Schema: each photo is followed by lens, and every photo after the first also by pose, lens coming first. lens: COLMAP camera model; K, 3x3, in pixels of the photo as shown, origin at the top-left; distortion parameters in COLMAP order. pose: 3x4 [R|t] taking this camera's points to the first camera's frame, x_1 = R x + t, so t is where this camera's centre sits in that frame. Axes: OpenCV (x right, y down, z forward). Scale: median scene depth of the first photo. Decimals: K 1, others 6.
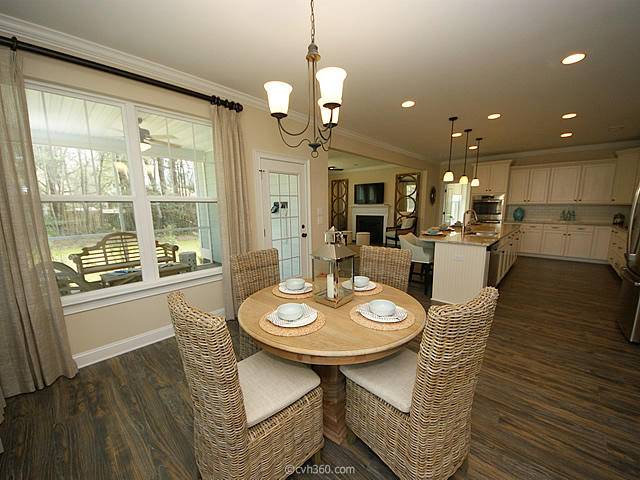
lens RADIAL K [[261.6, 0, 321.7], [0, 261.6, 252.7], [0, 0, 1]] dist [0.003725, -0.006068]
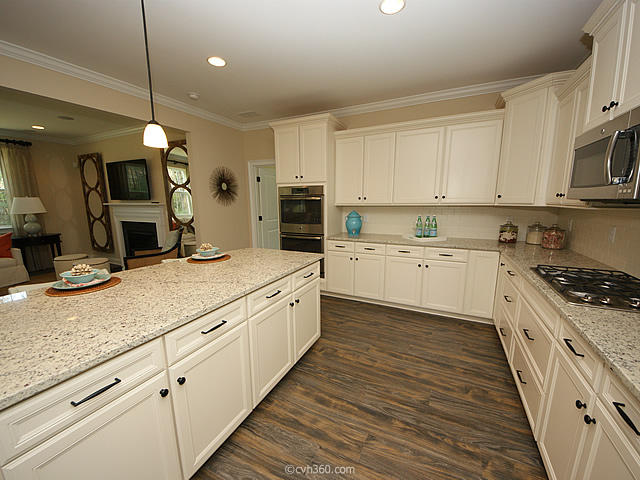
lens RADIAL K [[261.6, 0, 318.6], [0, 261.6, 251.2], [0, 0, 1]] dist [0.003725, -0.006068]
pose [[0.963509, -0.040009, 0.264670, 0.535291], [0.039004, 0.999198, 0.009052, -0.095700], [-0.264820, 0.001602, 0.964296, 0.499284]]
